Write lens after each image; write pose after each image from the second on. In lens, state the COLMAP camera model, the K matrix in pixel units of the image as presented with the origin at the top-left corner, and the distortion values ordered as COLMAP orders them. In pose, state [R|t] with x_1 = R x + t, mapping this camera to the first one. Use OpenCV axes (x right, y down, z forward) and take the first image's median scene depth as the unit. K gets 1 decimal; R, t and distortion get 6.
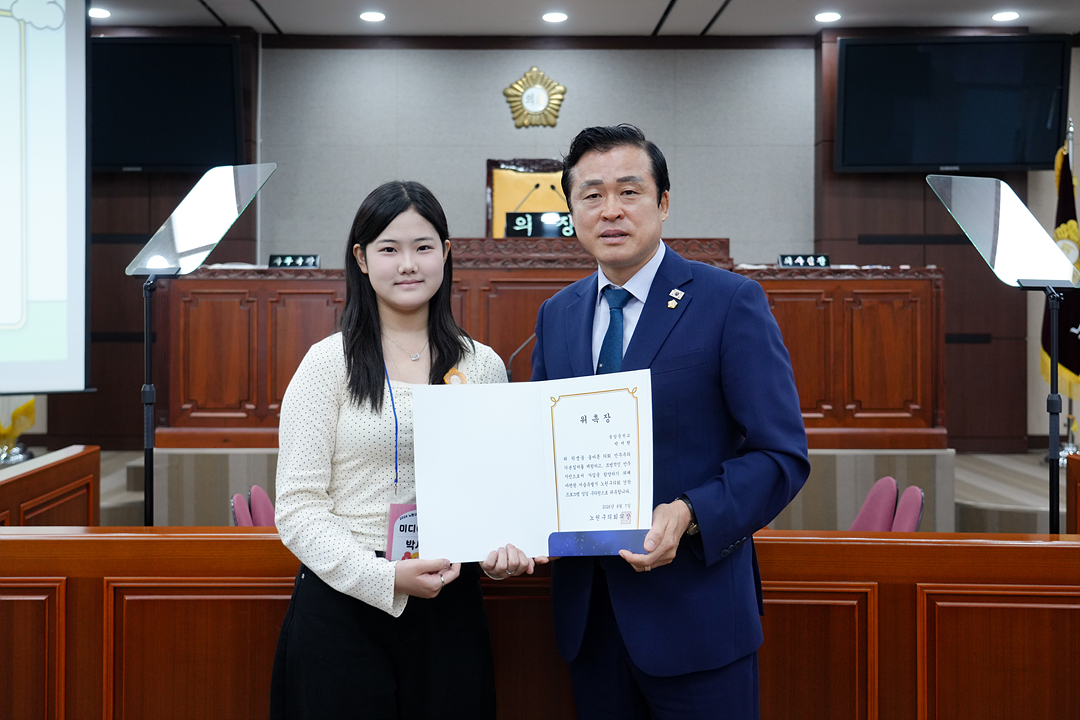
lens RADIAL K [[1083.7, 0, 495.7], [0, 1083.7, 319.6], [0, 0, 1]] dist [0.010270, 0.000000]
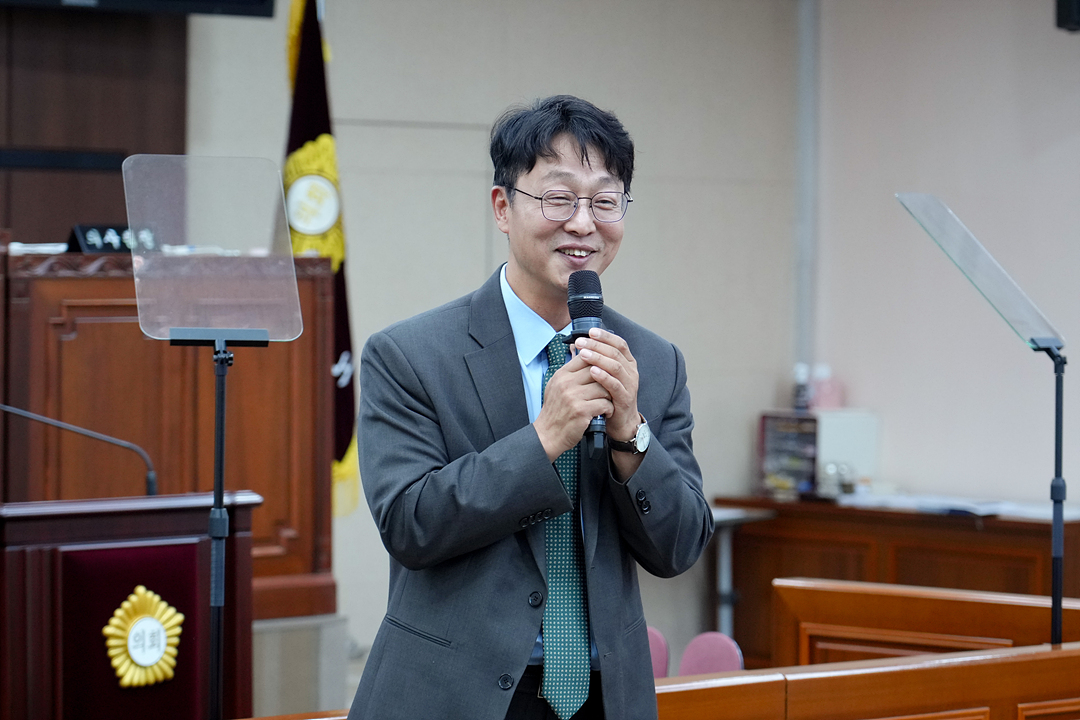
lens RADIAL K [[4268.6, 0, 538.6], [0, 4268.6, 361.0], [0, 0, 1]] dist [-0.096790, 0.000000]
pose [[0.675963, -0.010870, 0.736855, -0.985666], [-0.004190, 0.999818, 0.018593, -0.036086], [-0.736923, -0.015655, 0.675795, -0.411349]]
